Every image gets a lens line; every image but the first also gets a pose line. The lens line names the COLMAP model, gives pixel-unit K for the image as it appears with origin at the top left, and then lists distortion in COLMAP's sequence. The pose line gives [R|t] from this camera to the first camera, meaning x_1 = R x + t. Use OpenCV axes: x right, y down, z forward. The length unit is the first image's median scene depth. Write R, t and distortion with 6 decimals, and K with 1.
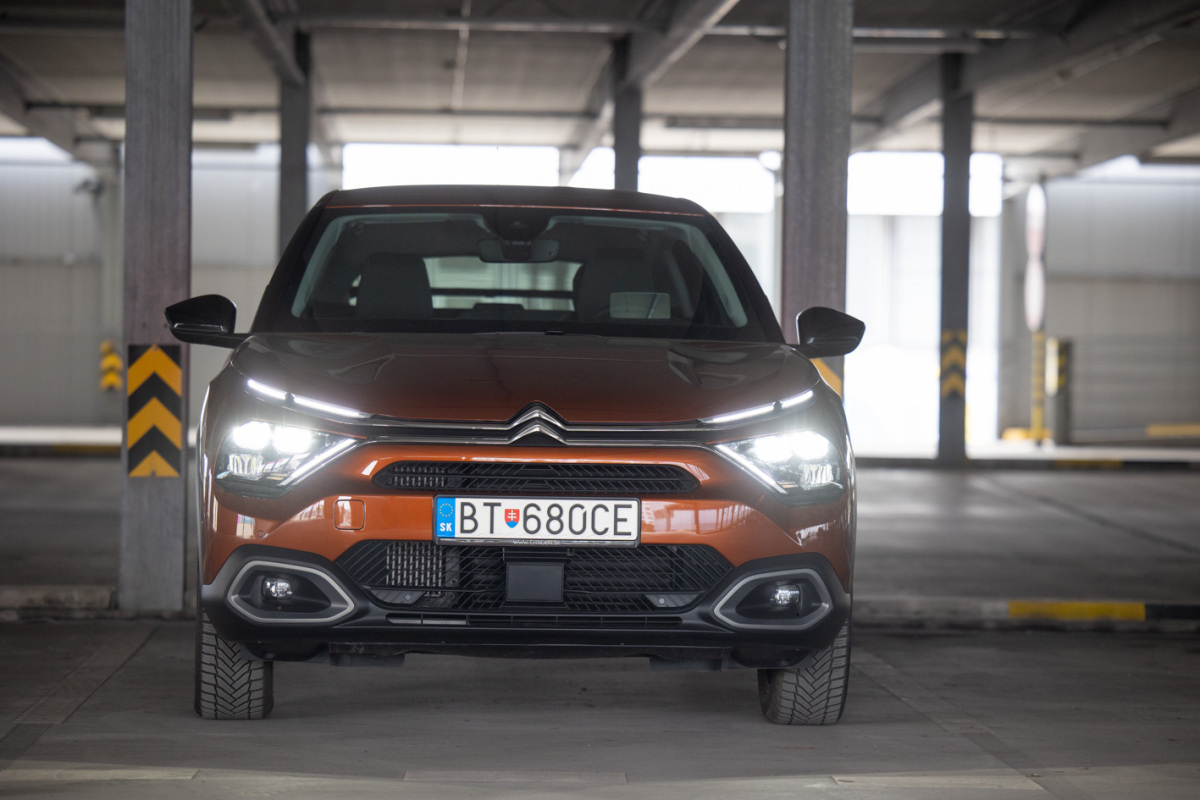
lens RADIAL K [[4582.9, 0, 600.2], [0, 4582.9, 399.3], [0, 0, 1]] dist [0.291218, 0.000000]
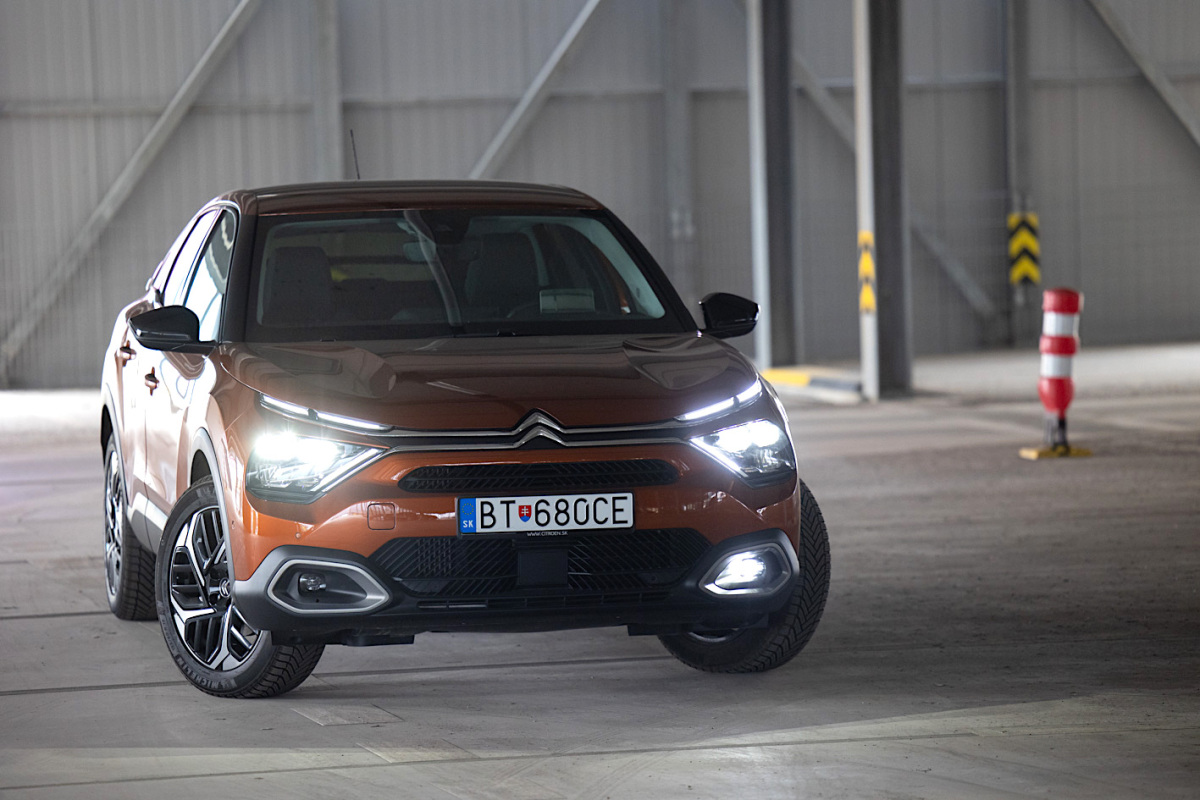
lens RADIAL K [[5713.4, 0, 604.0], [0, 5713.4, 404.3], [0, 0, 1]] dist [0.897490, 0.000000]
pose [[0.989649, -0.043905, 0.136629, -0.192699], [0.038112, 0.998272, 0.044732, -0.063982], [-0.138357, -0.039062, 0.989612, -0.409719]]
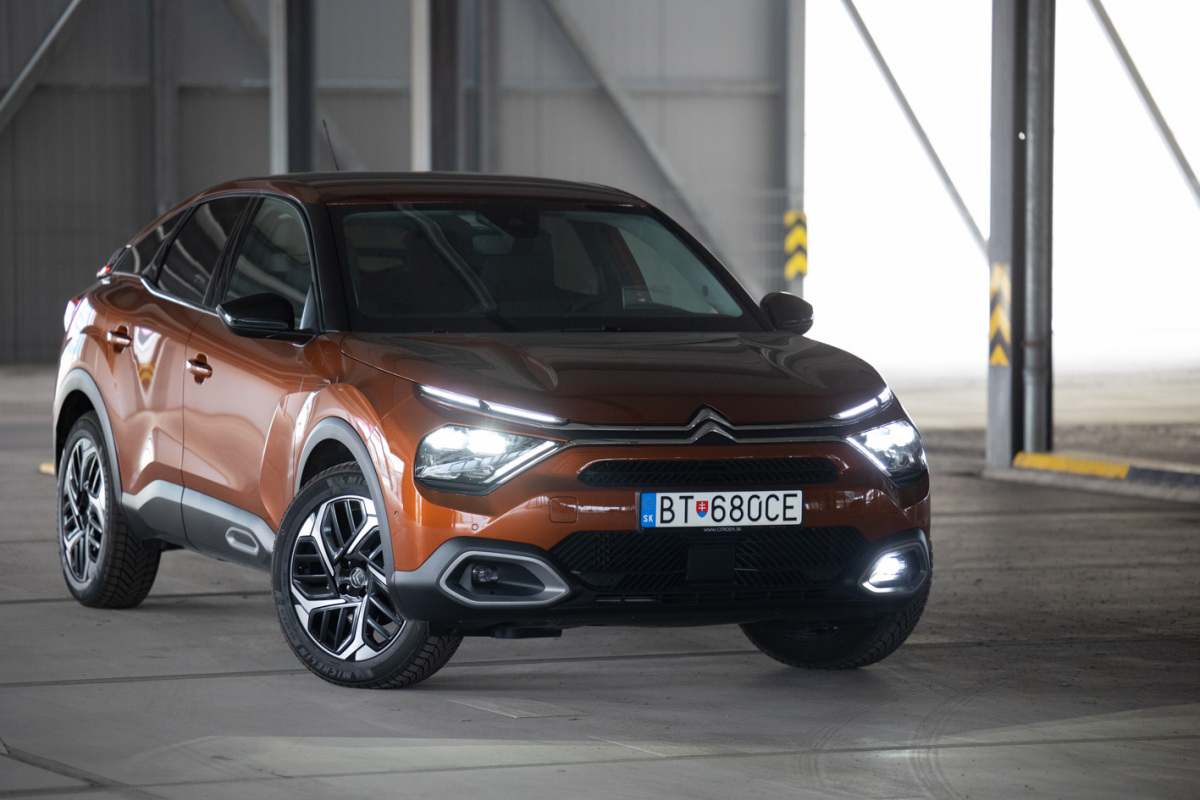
lens RADIAL K [[5553.1, 0, 597.7], [0, 5553.1, 398.2], [0, 0, 1]] dist [0.773131, 0.000000]
pose [[0.949852, -0.024208, 0.311760, -0.475552], [0.009484, 0.998770, 0.048659, -0.069432], [-0.312555, -0.043263, 0.948914, -0.308472]]
